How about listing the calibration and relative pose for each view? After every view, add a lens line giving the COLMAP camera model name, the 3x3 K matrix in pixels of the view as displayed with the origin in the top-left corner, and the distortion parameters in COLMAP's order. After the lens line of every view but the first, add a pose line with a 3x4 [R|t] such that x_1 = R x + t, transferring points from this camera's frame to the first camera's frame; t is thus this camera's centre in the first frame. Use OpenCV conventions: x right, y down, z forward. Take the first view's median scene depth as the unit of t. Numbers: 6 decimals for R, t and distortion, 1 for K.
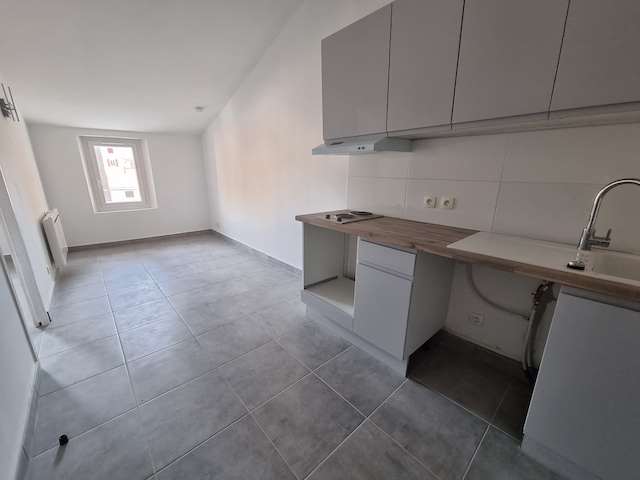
lens RADIAL K [[260.2, 0, 320.0], [0, 260.2, 240.0], [0, 0, 1]] dist [0.000177, 0.000031]
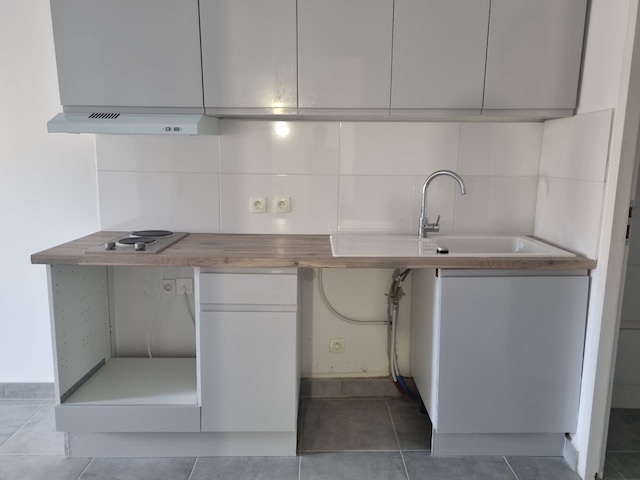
lens RADIAL K [[474.3, 0, 319.8], [0, 474.3, 225.6], [0, 0, 1]] dist [0.024396, -0.001146]
pose [[0.664902, -0.108472, 0.739013, -0.472255], [0.187359, 0.981988, -0.024434, -0.029254], [-0.723051, 0.154706, 0.673248, 0.008572]]
